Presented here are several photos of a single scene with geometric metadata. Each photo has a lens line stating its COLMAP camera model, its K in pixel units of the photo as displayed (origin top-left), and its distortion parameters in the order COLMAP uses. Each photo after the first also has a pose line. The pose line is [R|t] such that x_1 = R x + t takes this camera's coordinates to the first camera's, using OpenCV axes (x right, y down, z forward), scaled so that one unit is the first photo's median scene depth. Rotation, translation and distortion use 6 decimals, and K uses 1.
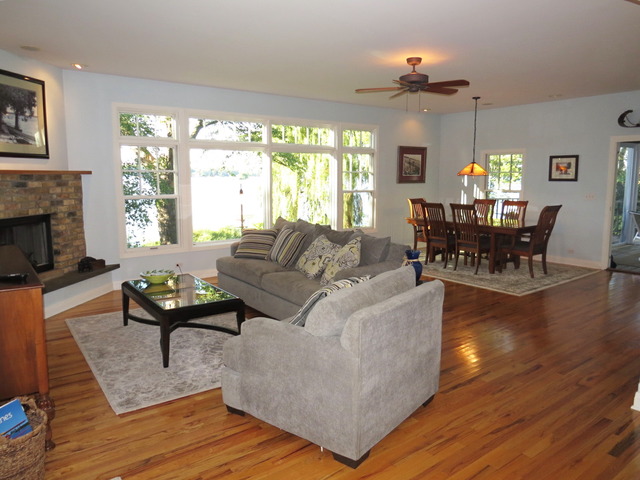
lens RADIAL K [[454.3, 0, 320.0], [0, 454.3, 240.0], [0, 0, 1]] dist [0.001037, -0.000497]
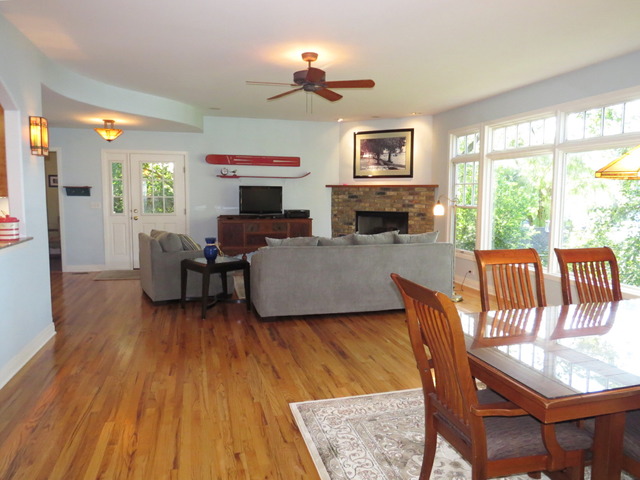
lens RADIAL K [[454.3, 0, 320.0], [0, 454.3, 240.0], [0, 0, 1]] dist [0.001037, -0.000497]
pose [[-0.362652, 0.084987, -0.928041, 1.013814], [-0.143309, 0.978902, 0.145646, -0.156332], [0.920840, 0.185815, -0.342821, 1.331169]]
